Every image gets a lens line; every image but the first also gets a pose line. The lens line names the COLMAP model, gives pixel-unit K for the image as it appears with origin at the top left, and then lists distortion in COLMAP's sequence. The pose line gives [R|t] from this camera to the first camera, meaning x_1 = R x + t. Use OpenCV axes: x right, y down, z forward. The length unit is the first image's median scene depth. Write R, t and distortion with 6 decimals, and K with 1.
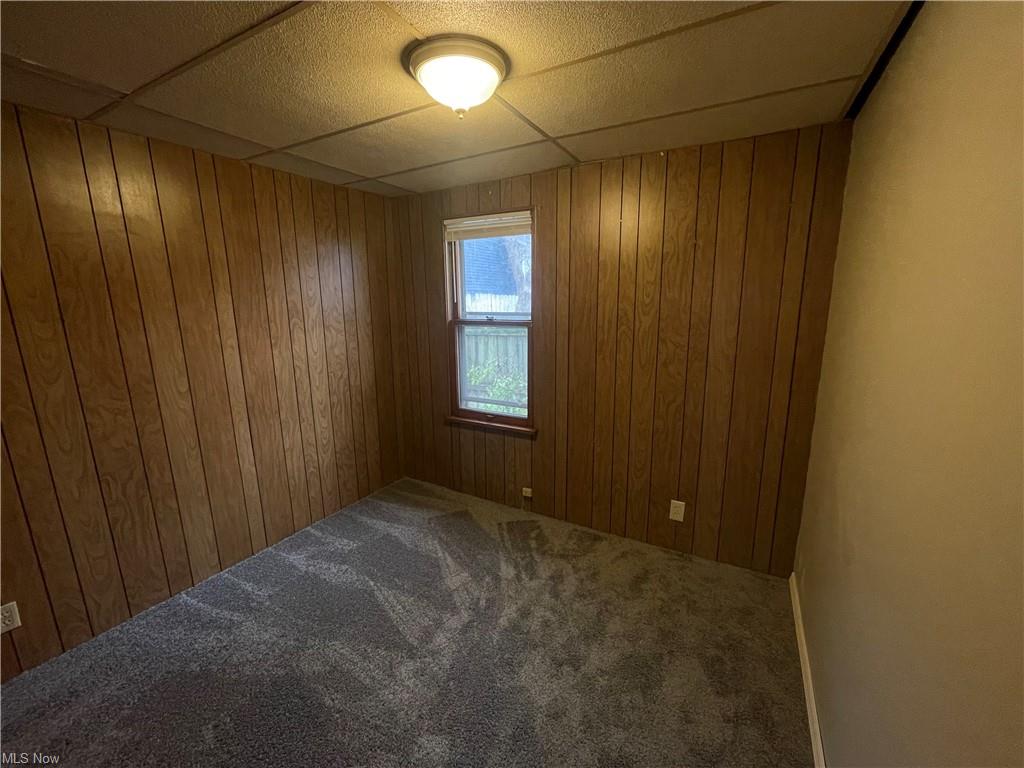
lens RADIAL K [[410.6, 0, 512.0], [0, 410.6, 384.0], [0, 0, 1]] dist [-0.000158, -0.000011]
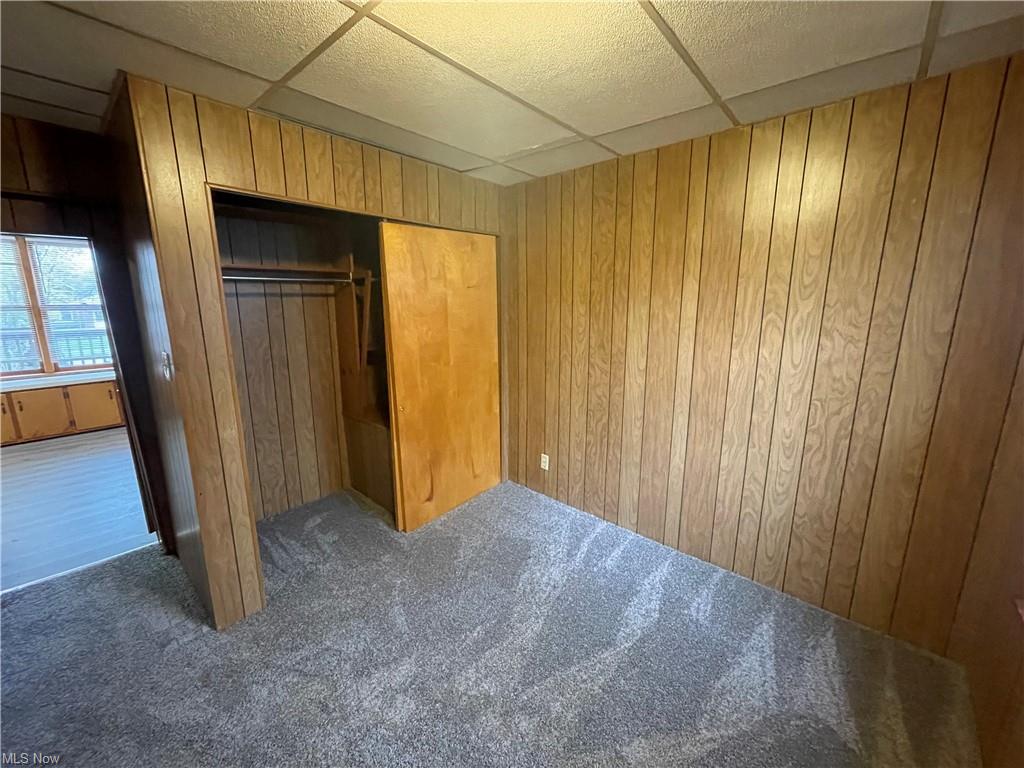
lens RADIAL K [[410.6, 0, 512.0], [0, 410.6, 384.0], [0, 0, 1]] dist [-0.000158, -0.000011]
pose [[-0.210911, 0.214039, -0.953784, 0.318607], [-0.200230, 0.945583, 0.256476, -0.136289], [0.956778, 0.245070, -0.156577, 0.692125]]
